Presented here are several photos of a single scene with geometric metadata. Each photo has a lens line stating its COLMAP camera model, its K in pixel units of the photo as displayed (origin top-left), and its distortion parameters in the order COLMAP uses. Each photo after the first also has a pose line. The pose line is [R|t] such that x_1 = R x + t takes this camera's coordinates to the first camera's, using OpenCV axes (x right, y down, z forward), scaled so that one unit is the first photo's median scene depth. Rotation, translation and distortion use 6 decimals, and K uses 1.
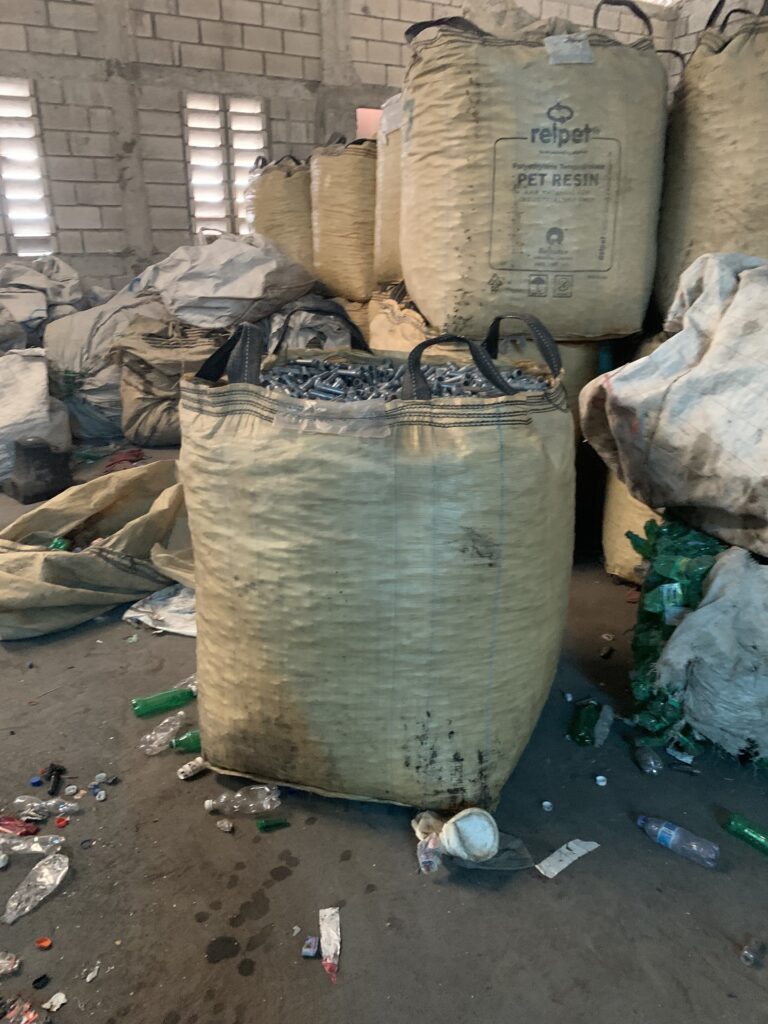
lens RADIAL K [[788.7, 0, 393.4], [0, 788.7, 496.0], [0, 0, 1]] dist [0.020086, -0.023432]
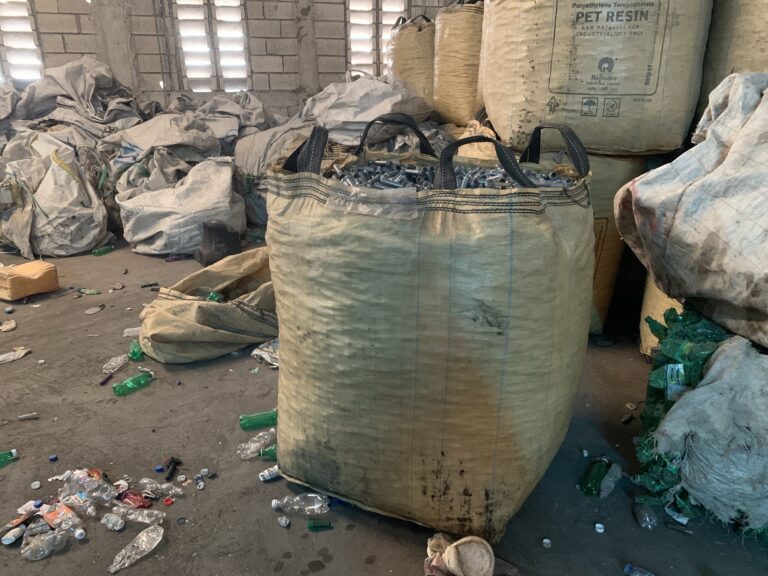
lens RADIAL K [[591.5, 0, 391.8], [0, 591.5, 284.0], [0, 0, 1]] dist [0.020086, -0.023432]
pose [[0.979629, 0.063625, -0.190469, 0.081686], [-0.062374, 0.997974, 0.012561, 0.008403], [0.190882, -0.000424, 0.981613, 0.067147]]
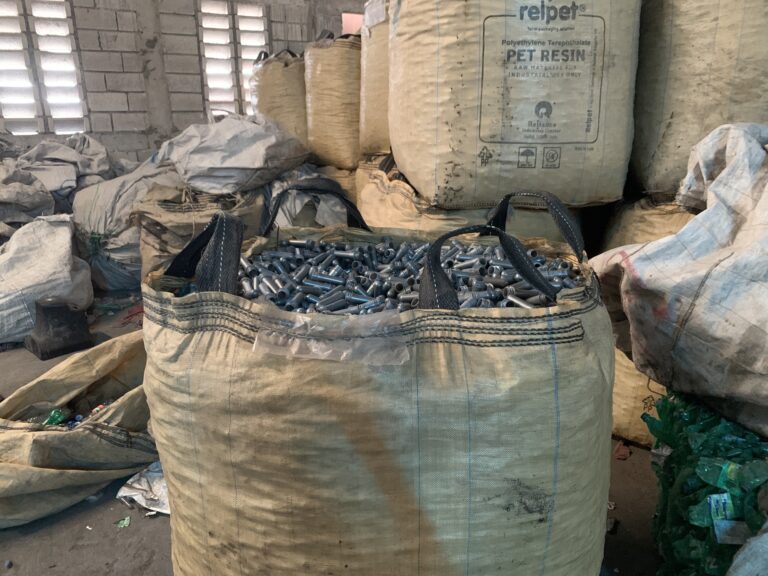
lens RADIAL K [[591.5, 0, 395.5], [0, 591.5, 277.5], [0, 0, 1]] dist [0.020086, -0.023432]
pose [[0.998967, -0.019254, 0.041161, -0.023612], [0.021435, 0.998353, -0.053221, -0.076641], [-0.040068, 0.054049, 0.997734, 0.259086]]
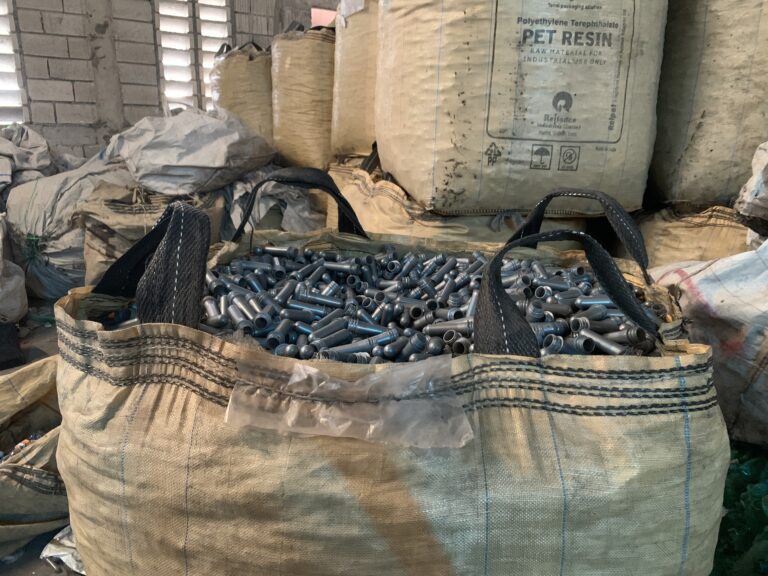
lens RADIAL K [[591.5, 0, 391.8], [0, 591.5, 289.0], [0, 0, 1]] dist [0.020086, -0.023432]
pose [[0.994441, -0.001985, 0.105281, -0.055400], [0.007295, 0.998719, -0.050073, -0.091134], [-0.105046, 0.050562, 0.993181, 0.384334]]
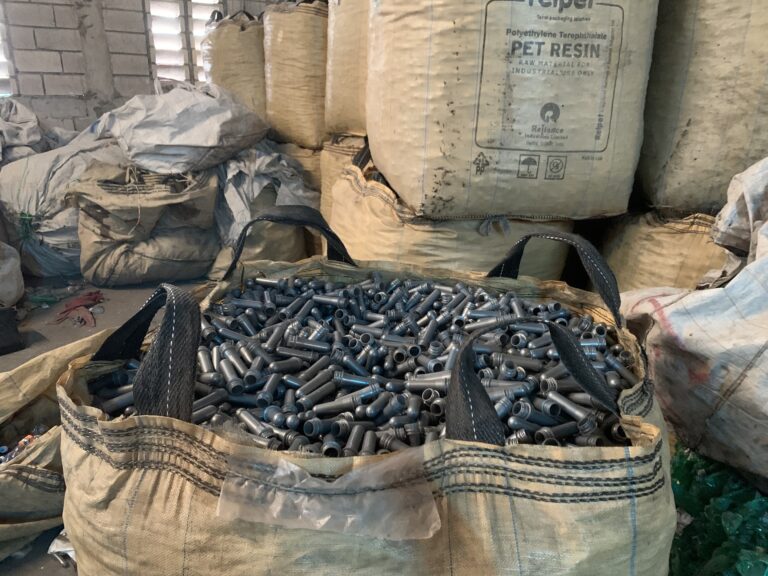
lens RADIAL K [[591.5, 0, 396.9], [0, 591.5, 285.1], [0, 0, 1]] dist [0.020086, -0.023432]
pose [[0.993034, -0.009654, 0.117434, -0.048170], [0.007649, 0.999817, 0.017518, -0.151079], [-0.117582, -0.016498, 0.992926, 0.362586]]
